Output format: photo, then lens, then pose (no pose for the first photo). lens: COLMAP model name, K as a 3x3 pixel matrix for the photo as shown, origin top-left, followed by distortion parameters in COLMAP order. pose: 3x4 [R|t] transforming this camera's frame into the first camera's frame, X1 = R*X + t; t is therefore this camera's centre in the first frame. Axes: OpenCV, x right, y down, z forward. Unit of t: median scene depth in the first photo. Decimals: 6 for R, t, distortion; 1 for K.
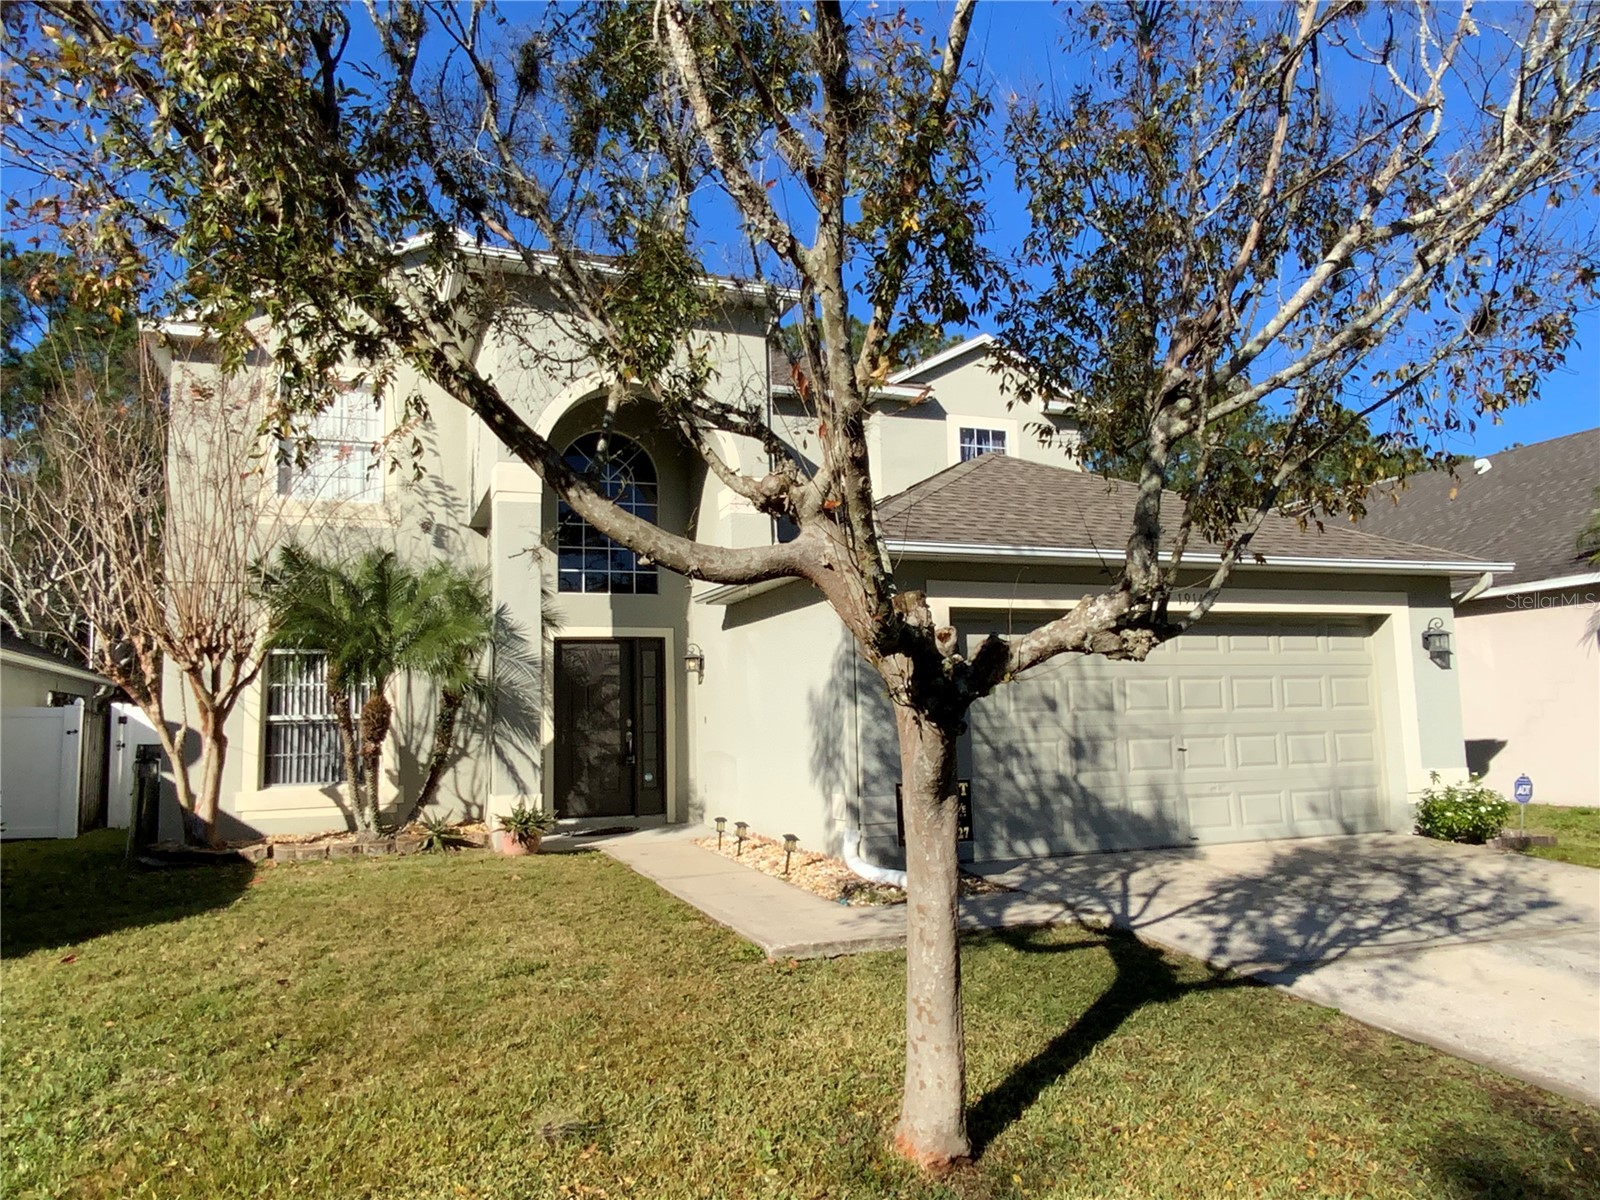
lens RADIAL K [[1145.1, 0, 791.5], [0, 1145.1, 584.7], [0, 0, 1]] dist [0.011429, -0.006738]
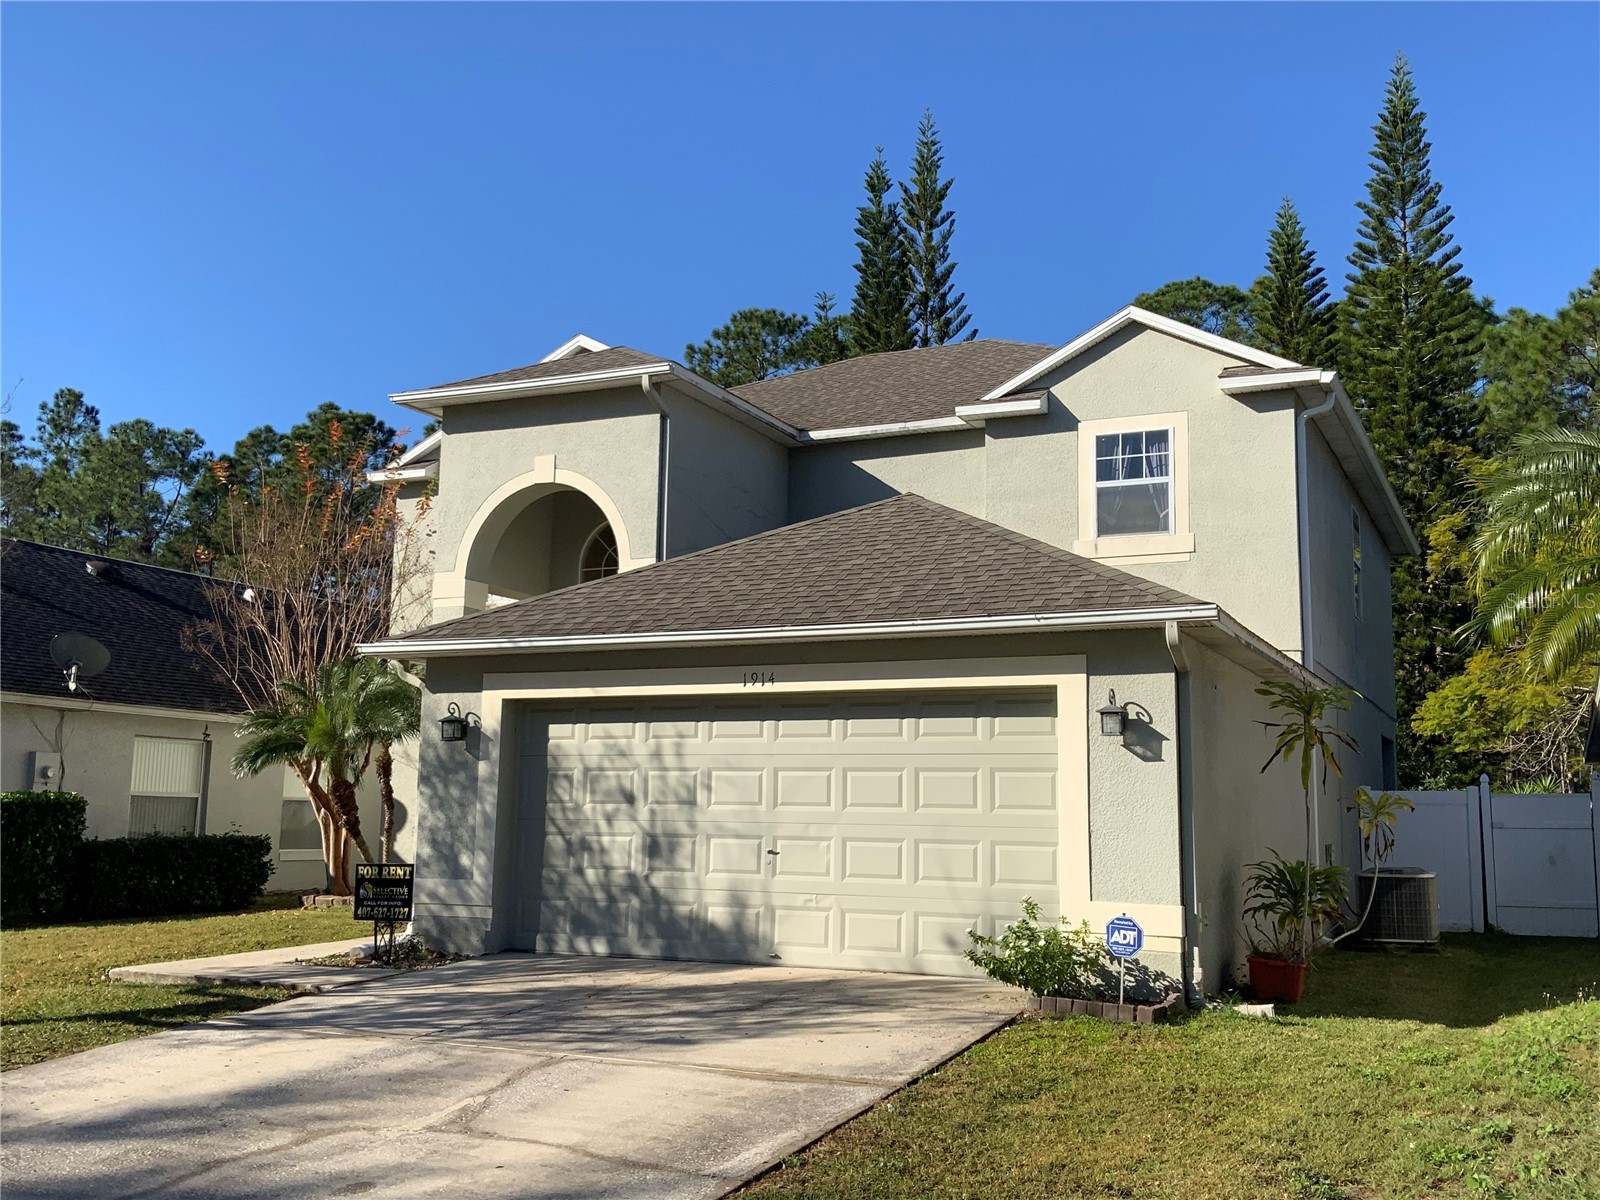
lens RADIAL K [[1553.1, 0, 805.1], [0, 1553.1, 604.1], [0, 0, 1]] dist [0.077086, 0.000000]
pose [[0.696061, -0.064878, -0.715046, 1.222740], [0.059352, 0.997700, -0.032748, -0.003978], [0.715525, -0.019645, 0.698310, 0.204806]]
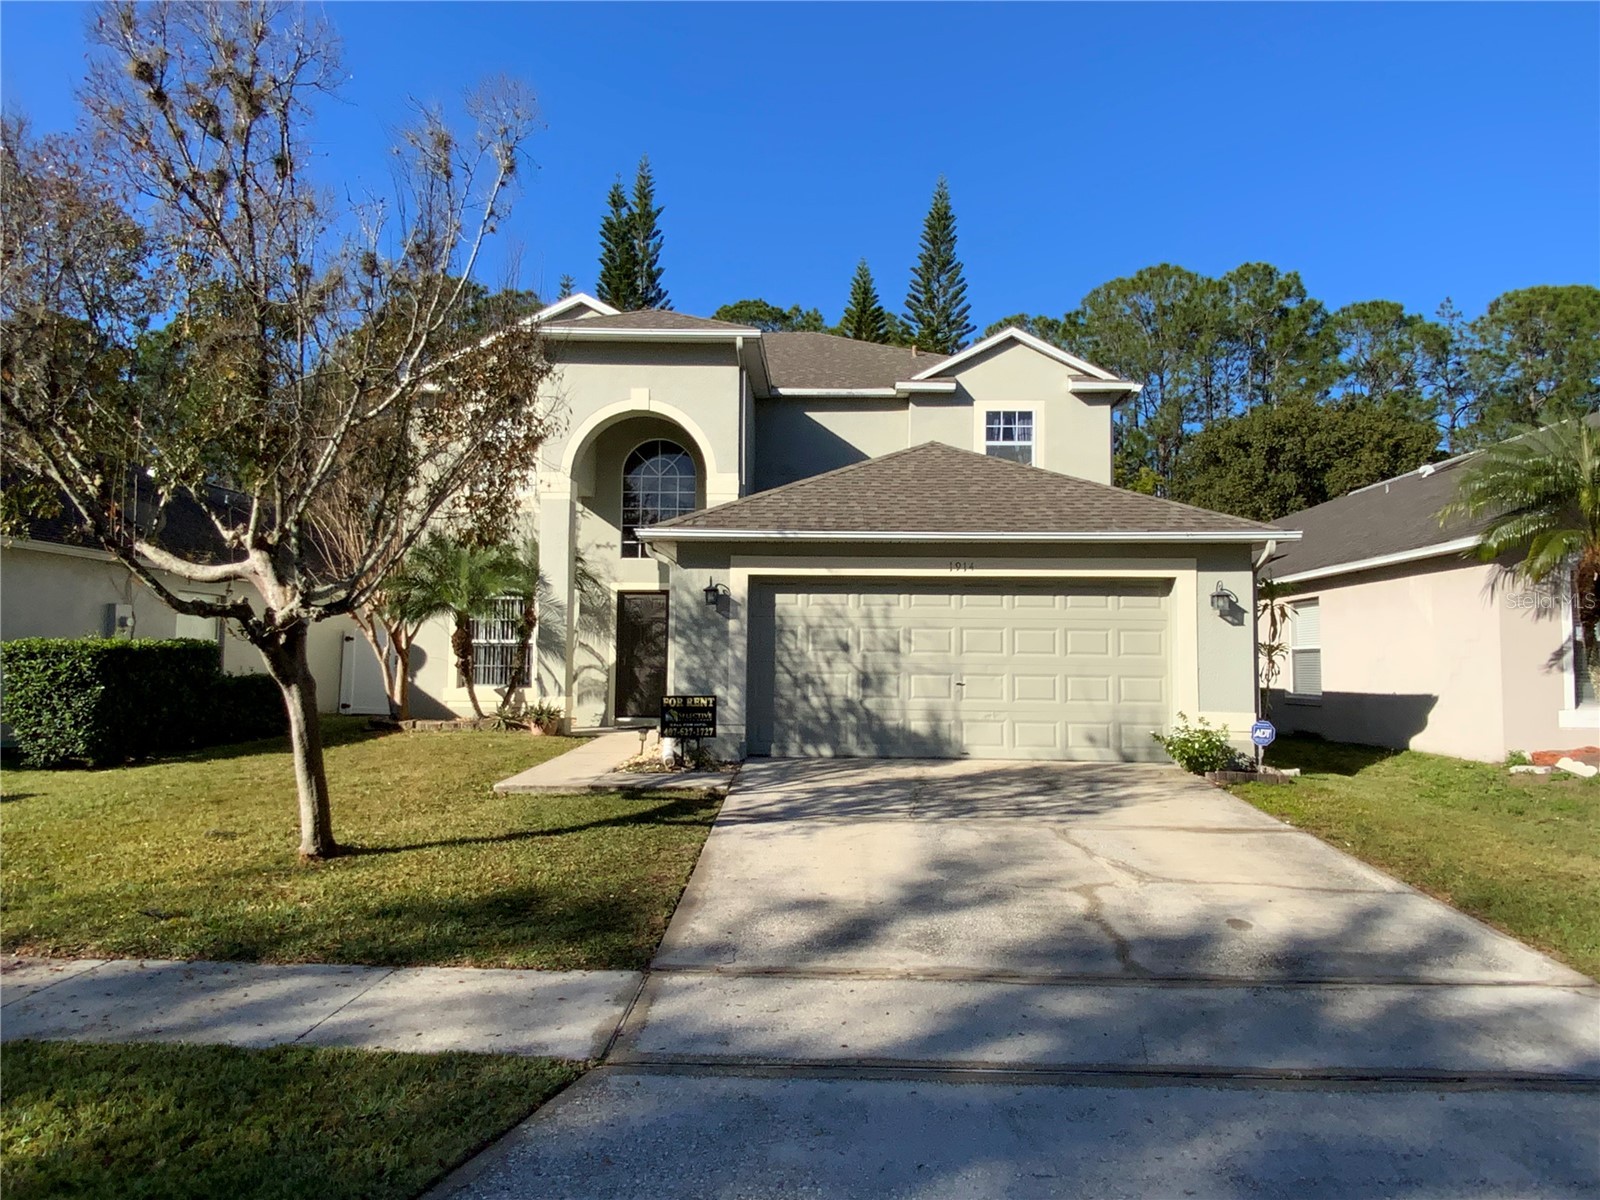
lens RADIAL K [[1045.2, 0, 802.9], [0, 1045.2, 606.0], [0, 0, 1]] dist [0.063218, 0.000697]
pose [[0.924101, 0.012618, -0.381941, 0.629916], [0.016742, 0.997158, 0.073449, -0.032392], [0.381782, -0.074269, 0.921264, -0.135357]]
